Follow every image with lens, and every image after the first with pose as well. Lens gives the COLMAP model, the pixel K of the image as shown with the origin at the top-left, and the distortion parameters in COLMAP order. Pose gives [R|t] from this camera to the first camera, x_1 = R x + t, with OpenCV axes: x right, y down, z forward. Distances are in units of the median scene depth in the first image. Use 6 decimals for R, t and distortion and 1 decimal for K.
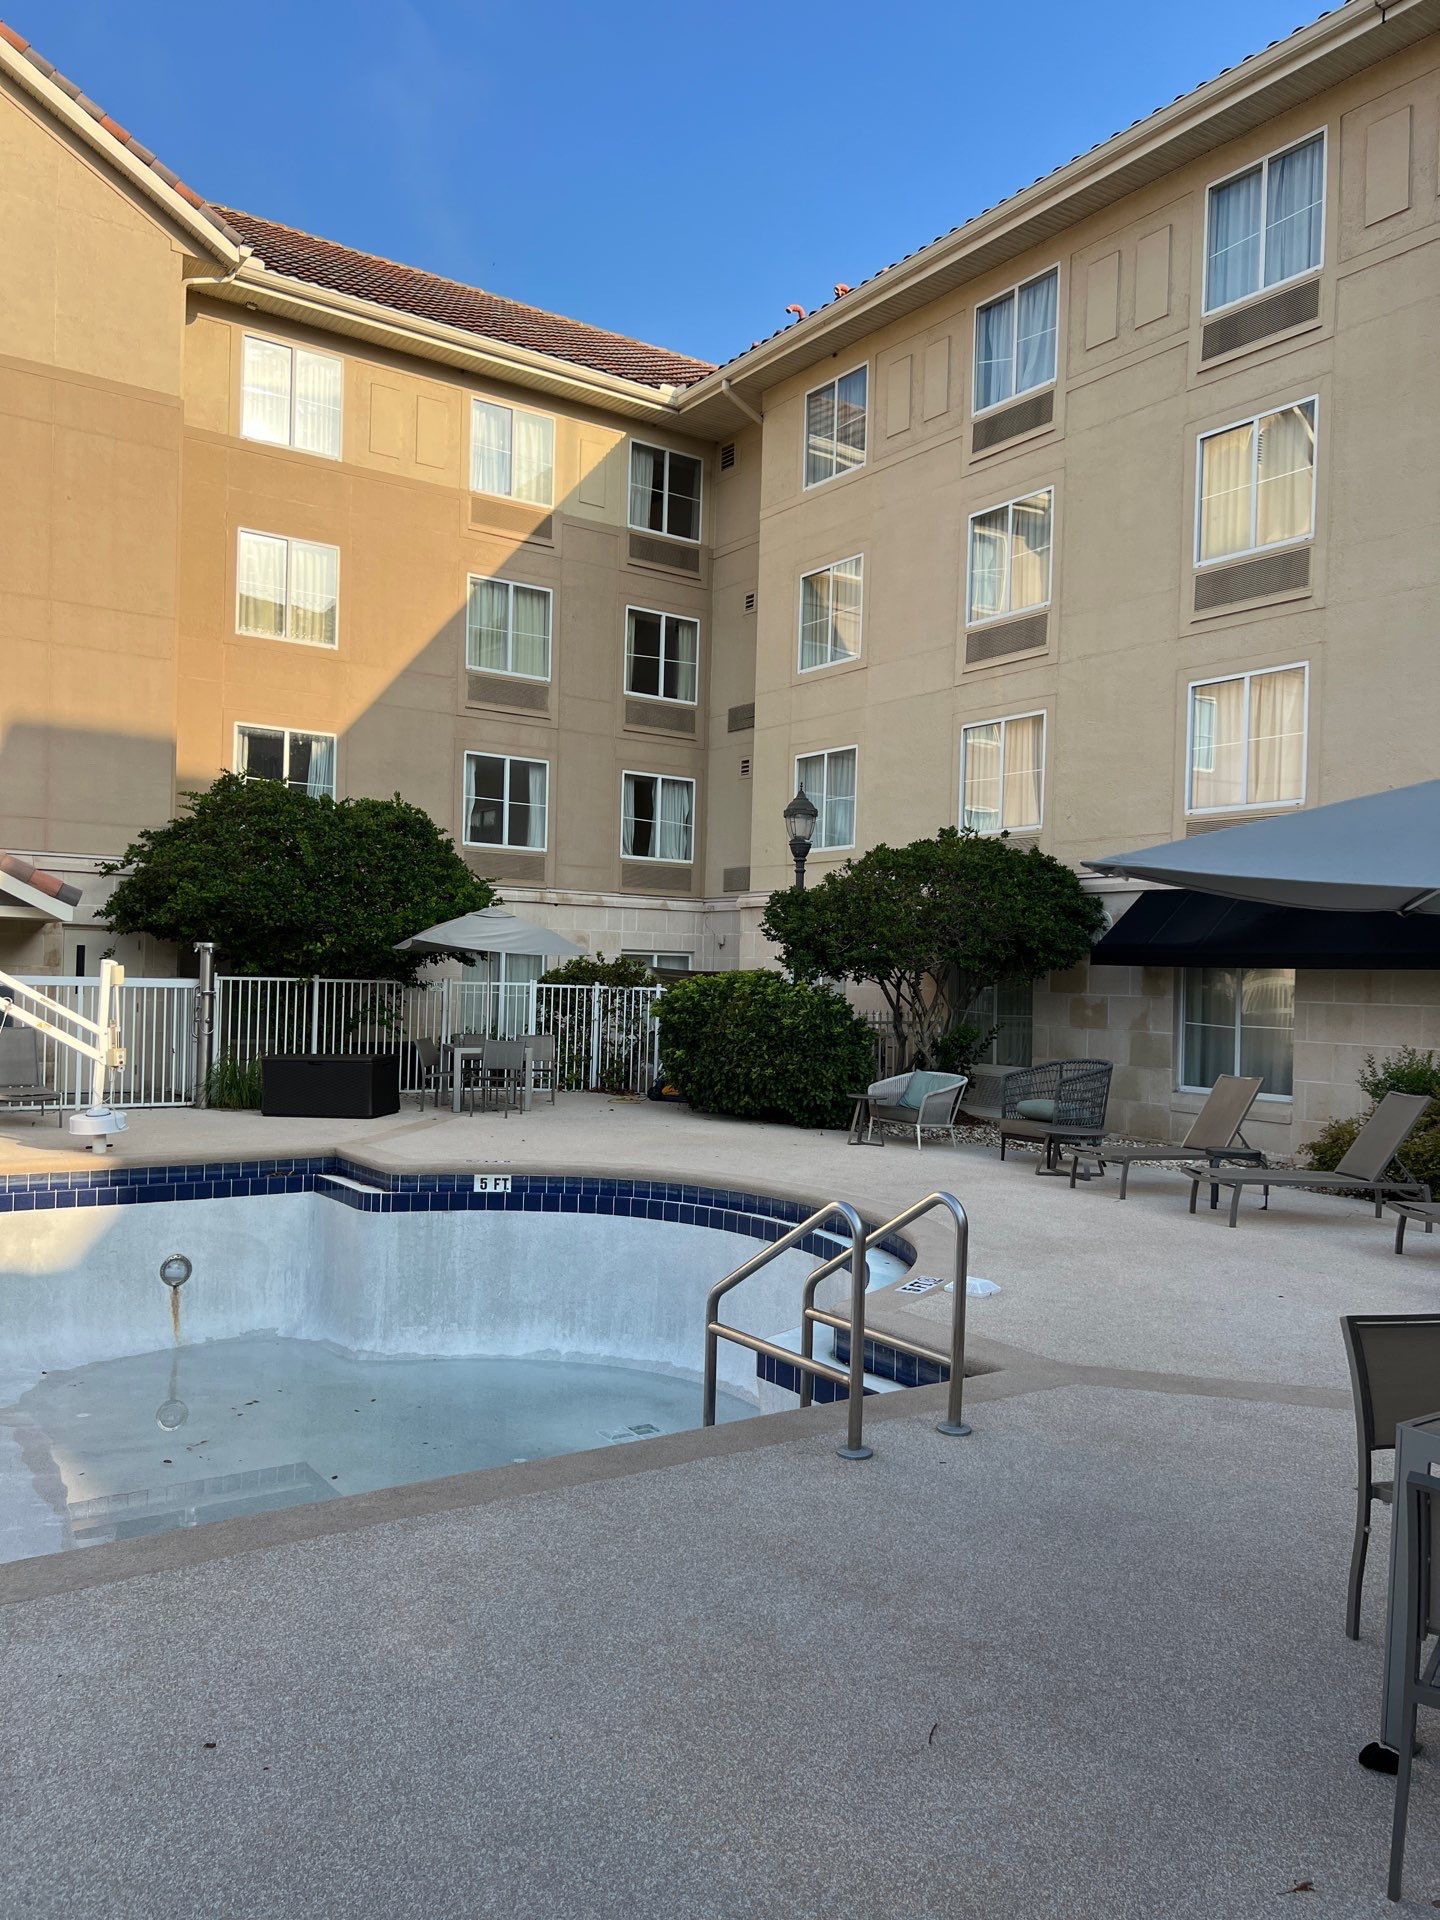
lens RADIAL K [[1424.8, 0, 720.0], [0, 1424.8, 960.0], [0, 0, 1]] dist [0.004119, 0.000782]
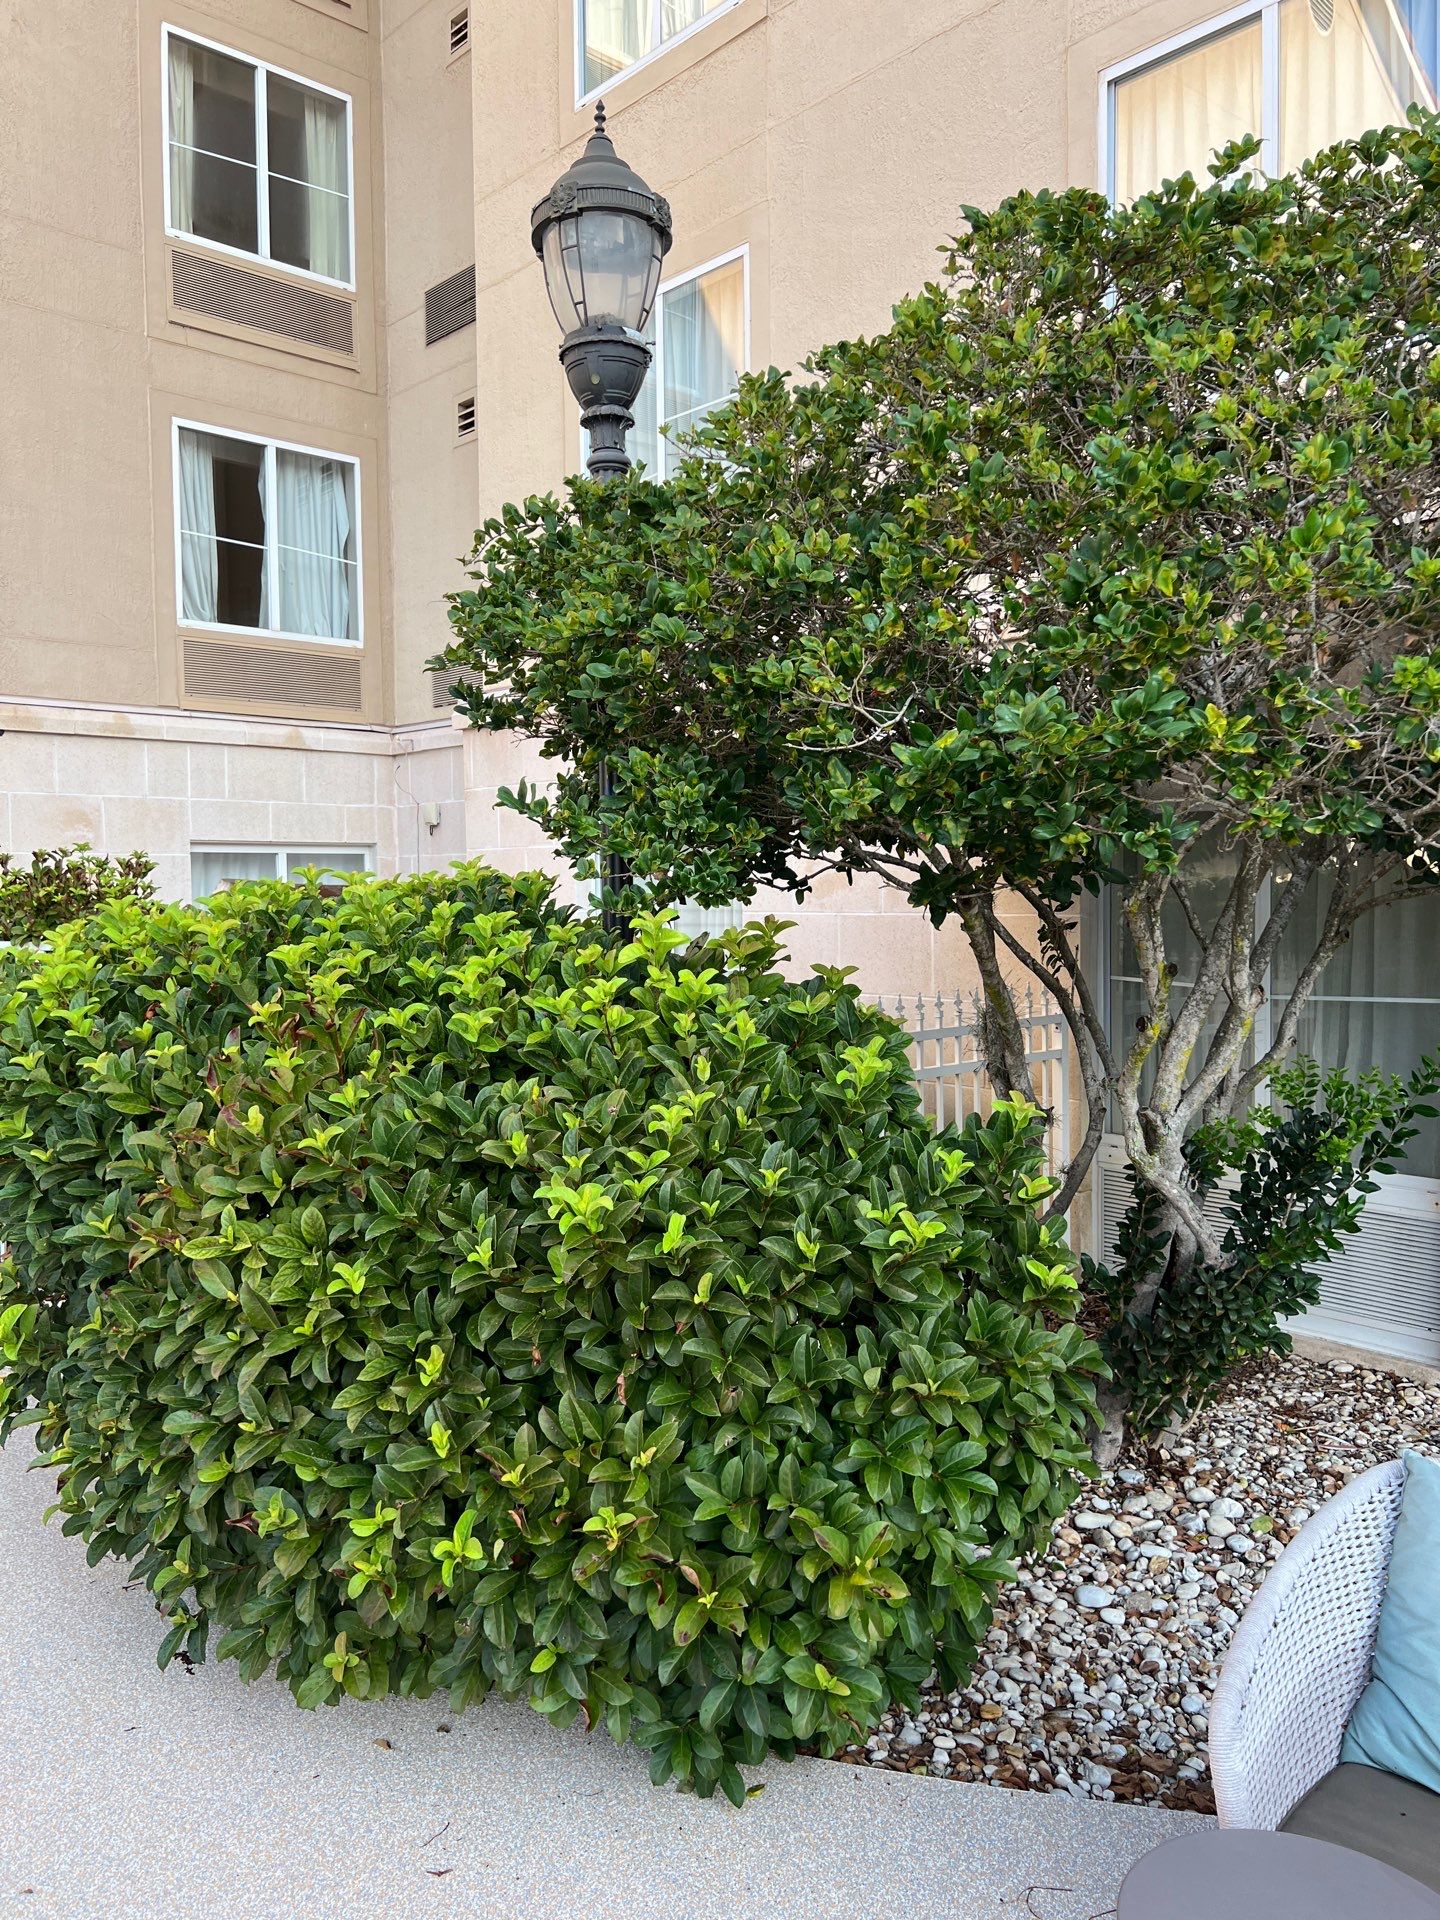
lens RADIAL K [[1424.8, 0, 720.0], [0, 1424.8, 960.0], [0, 0, 1]] dist [0.004119, 0.000782]
pose [[0.989588, -0.043691, 0.137136, 0.027465], [0.034994, 0.997258, 0.065203, 0.005795], [-0.139609, -0.059725, 0.988404, 0.544486]]
